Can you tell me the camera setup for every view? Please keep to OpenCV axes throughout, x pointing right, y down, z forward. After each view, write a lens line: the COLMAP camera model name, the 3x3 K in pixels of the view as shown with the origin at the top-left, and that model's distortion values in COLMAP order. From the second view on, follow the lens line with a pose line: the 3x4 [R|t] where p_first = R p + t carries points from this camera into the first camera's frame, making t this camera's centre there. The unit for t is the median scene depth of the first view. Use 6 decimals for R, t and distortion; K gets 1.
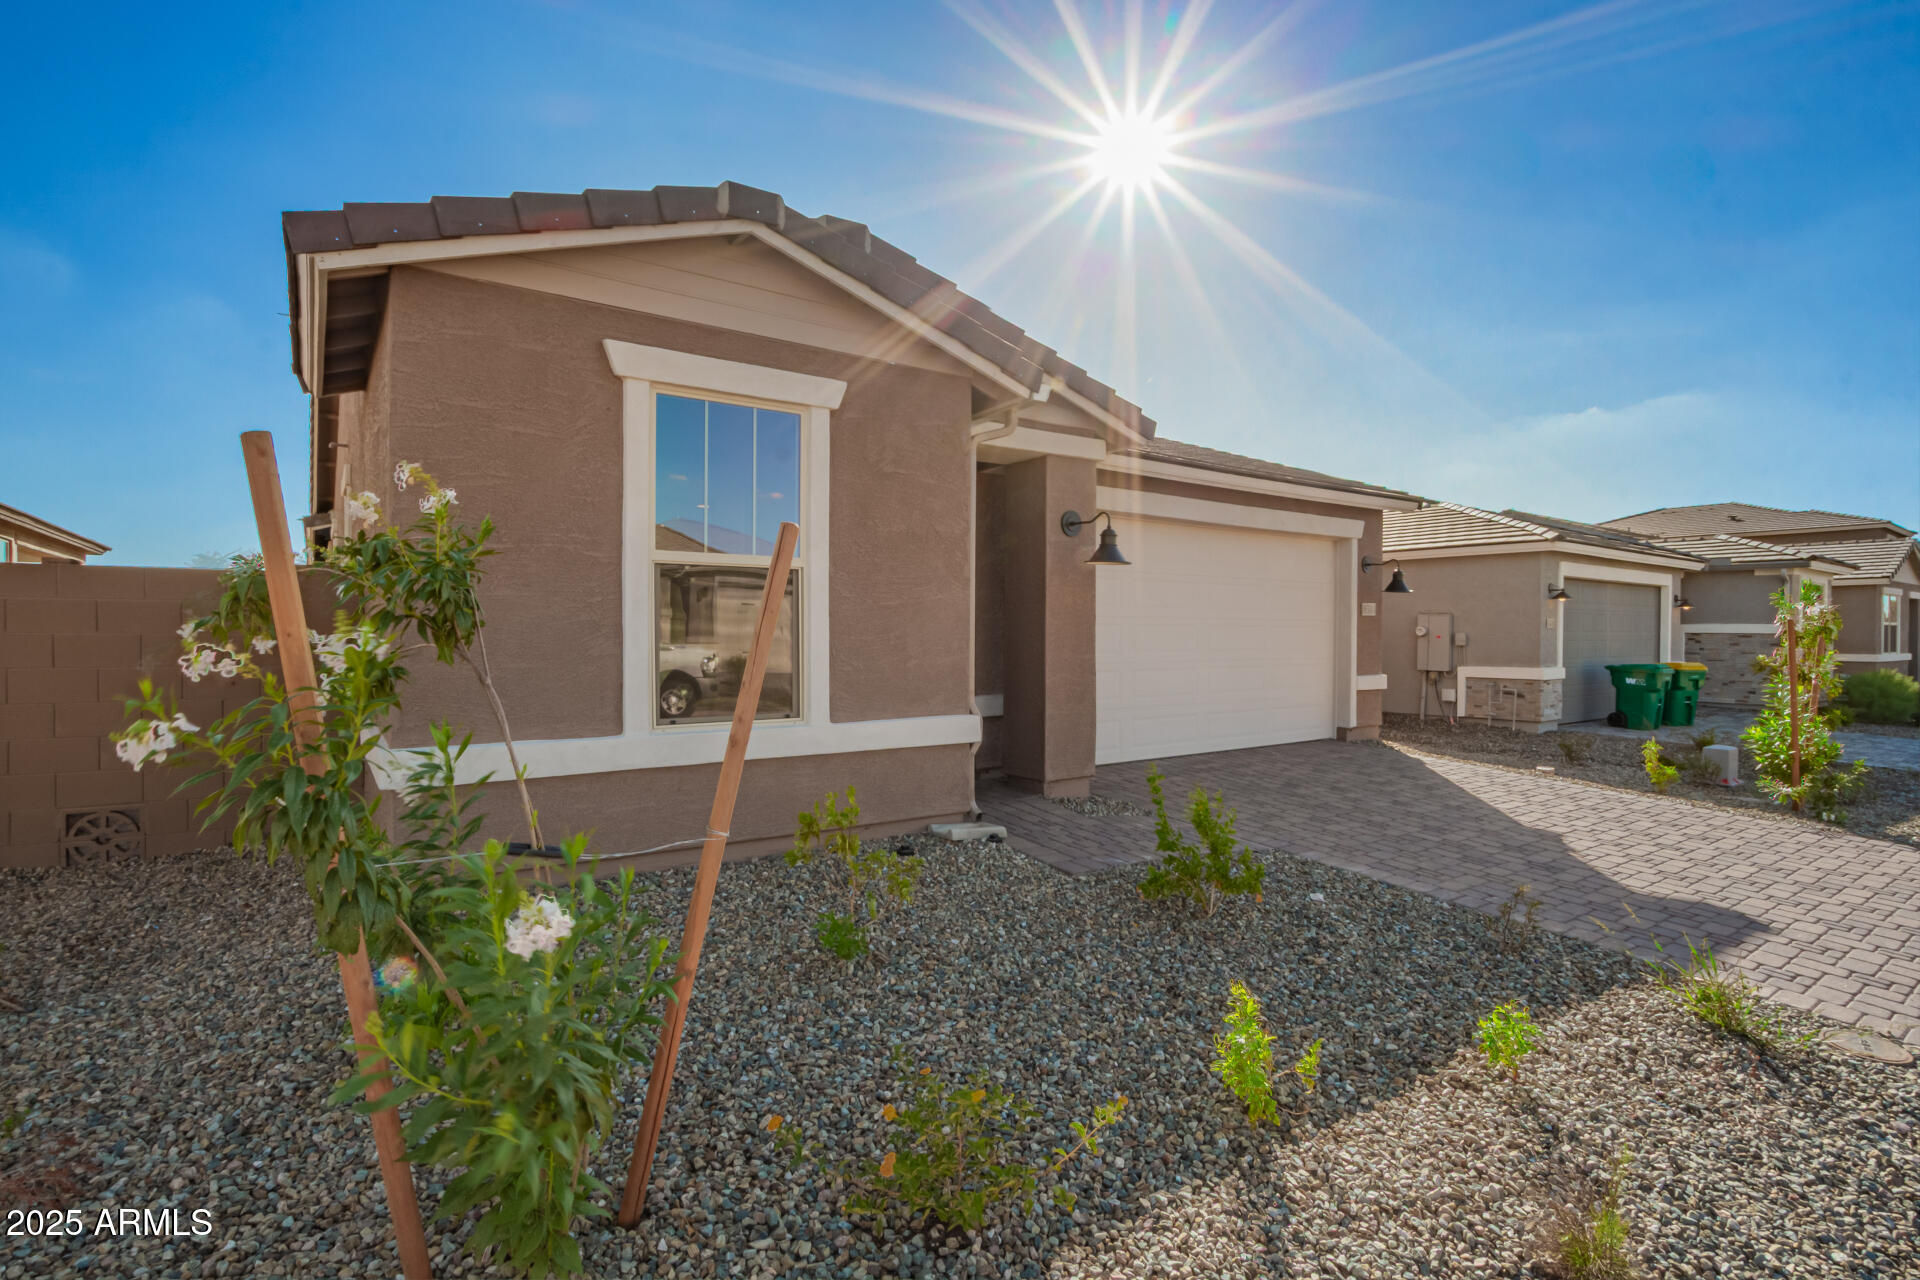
lens RADIAL K [[927.7, 0, 960.0], [0, 927.7, 643.9], [0, 0, 1]] dist [0.002839, 0.000080]
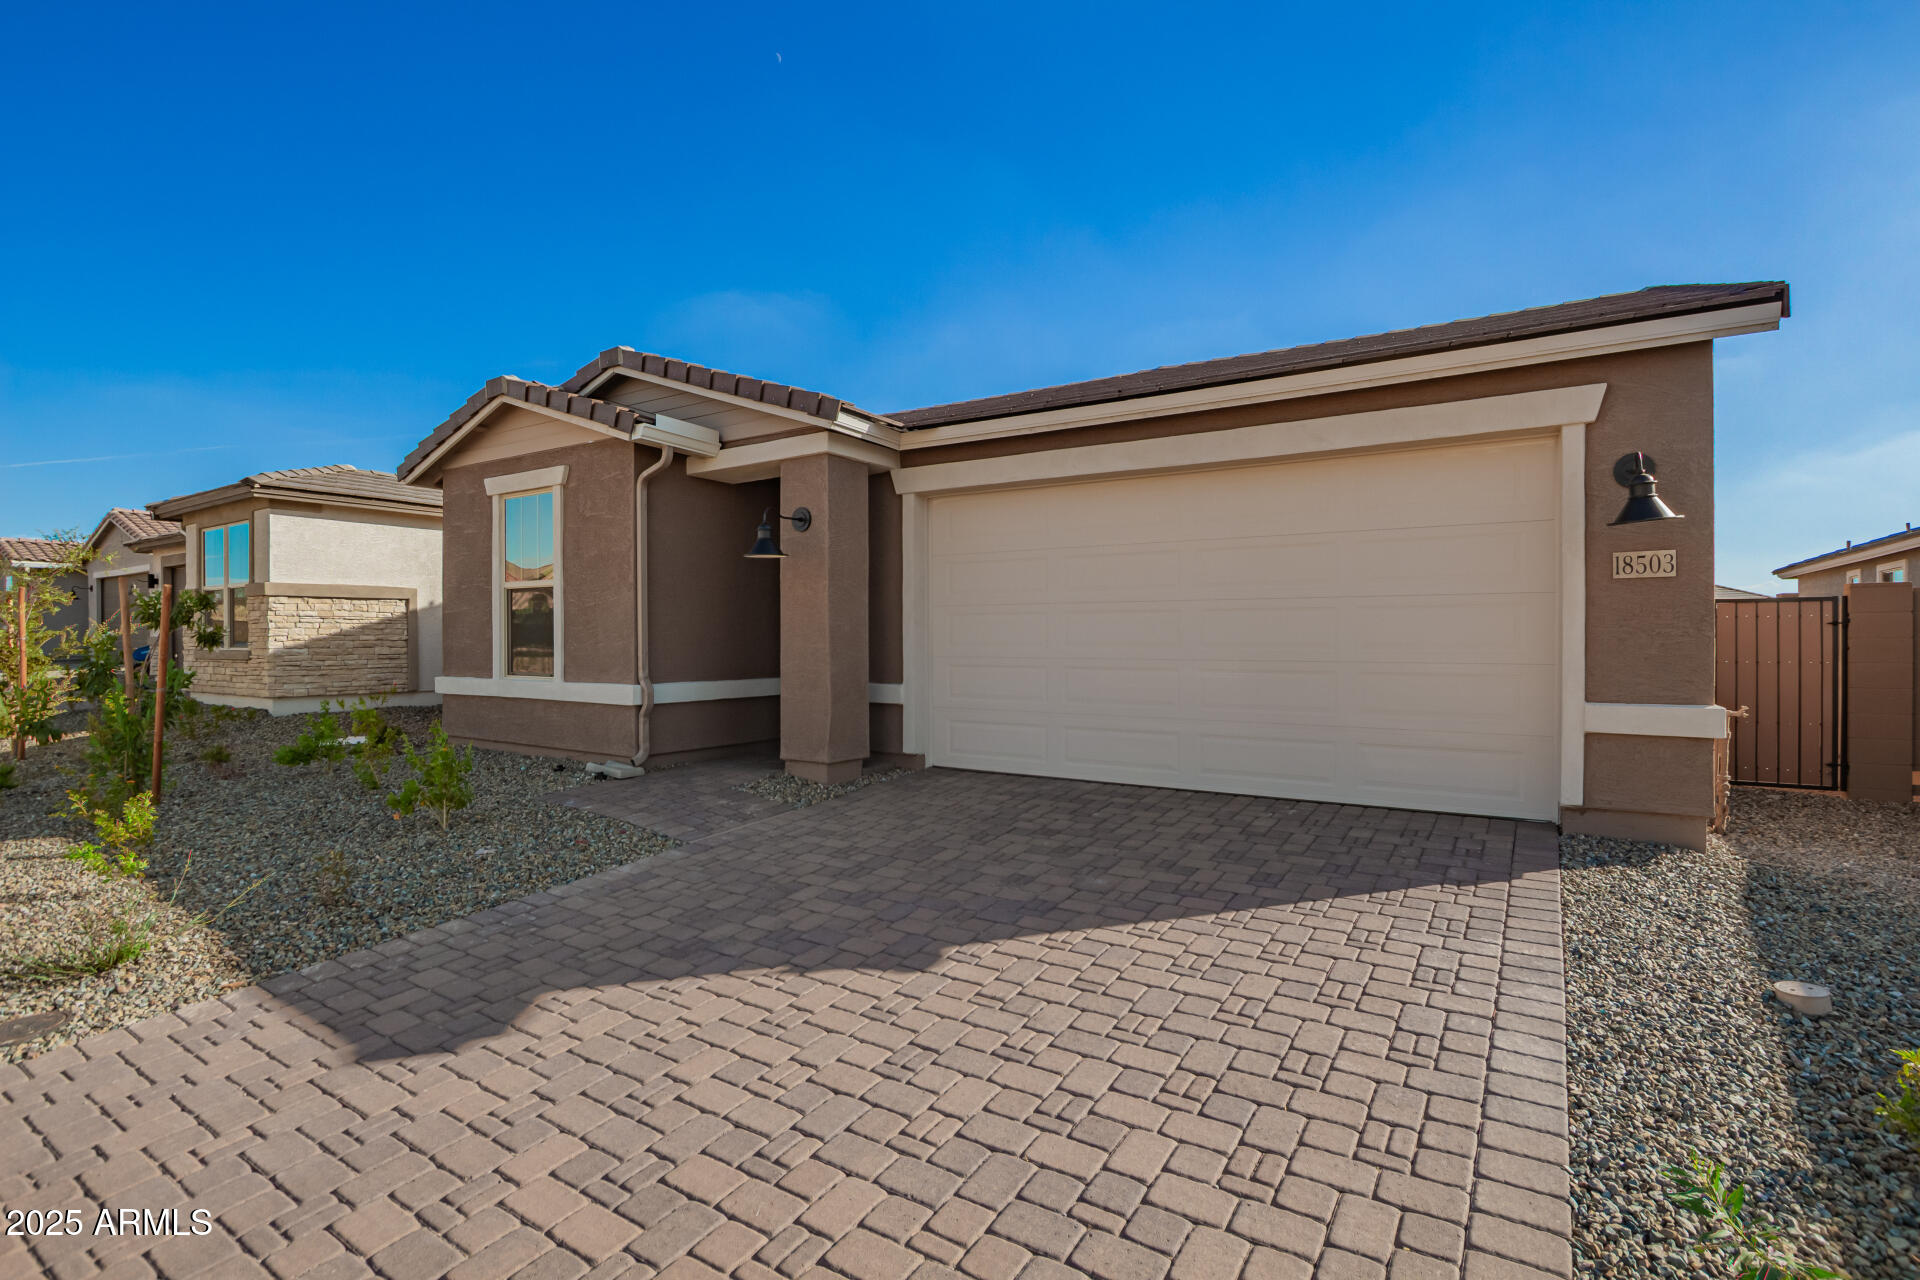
lens RADIAL K [[869.8, 0, 963.9], [0, 869.8, 633.8], [0, 0, 1]] dist [0.006763, -0.004424]
pose [[0.376731, -0.003502, -0.926316, 1.469385], [-0.008090, 0.999942, -0.007070, 0.007954], [0.926288, 0.010157, 0.376680, 1.054448]]
